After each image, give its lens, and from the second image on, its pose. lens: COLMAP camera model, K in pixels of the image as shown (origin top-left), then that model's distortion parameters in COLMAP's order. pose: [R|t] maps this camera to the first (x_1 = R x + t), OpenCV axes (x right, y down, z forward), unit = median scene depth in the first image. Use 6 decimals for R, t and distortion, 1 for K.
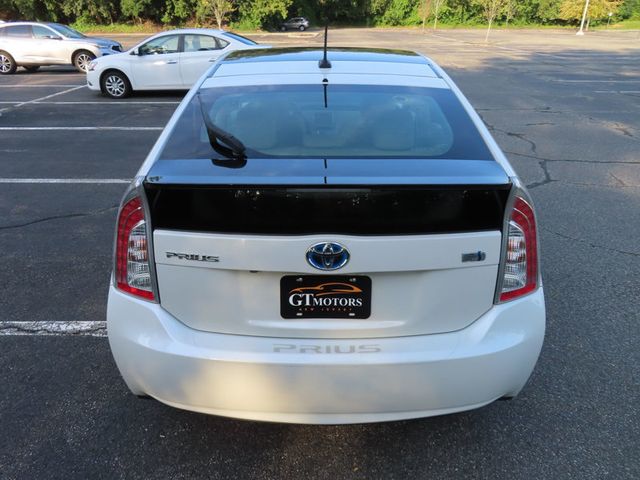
lens RADIAL K [[455.5, 0, 318.3], [0, 455.5, 243.3], [0, 0, 1]] dist [-0.006494, 0.000728]
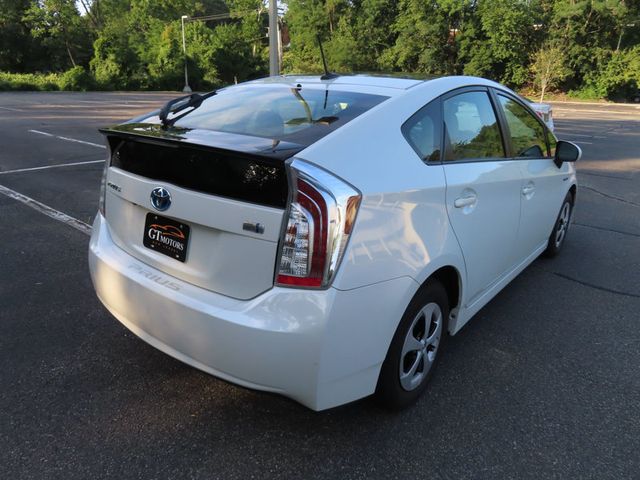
lens RADIAL K [[455.5, 0, 318.3], [0, 455.5, 243.3], [0, 0, 1]] dist [-0.006494, 0.000728]
pose [[0.777945, 0.227315, -0.585773, 1.039316], [-0.299270, 0.953777, -0.027329, 0.045670], [0.552484, 0.196564, 0.810014, 0.230464]]
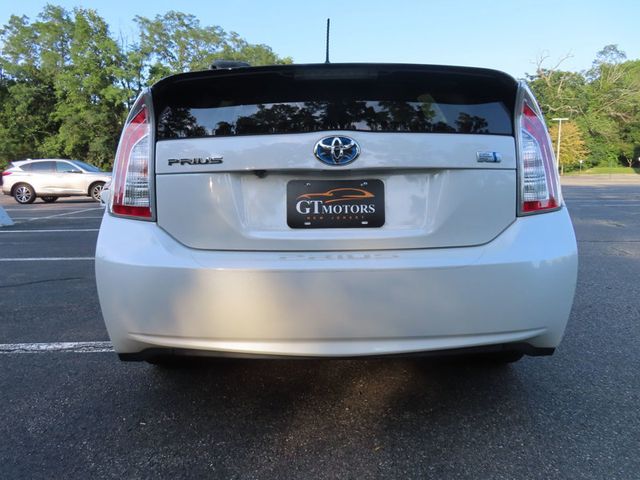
lens RADIAL K [[455.5, 0, 318.3], [0, 455.5, 243.3], [0, 0, 1]] dist [-0.006494, 0.000728]
pose [[0.999860, -0.016637, 0.001560, -0.021540], [0.016338, 0.953770, -0.300093, 0.464934], [0.003505, 0.300076, 0.953909, 0.134689]]
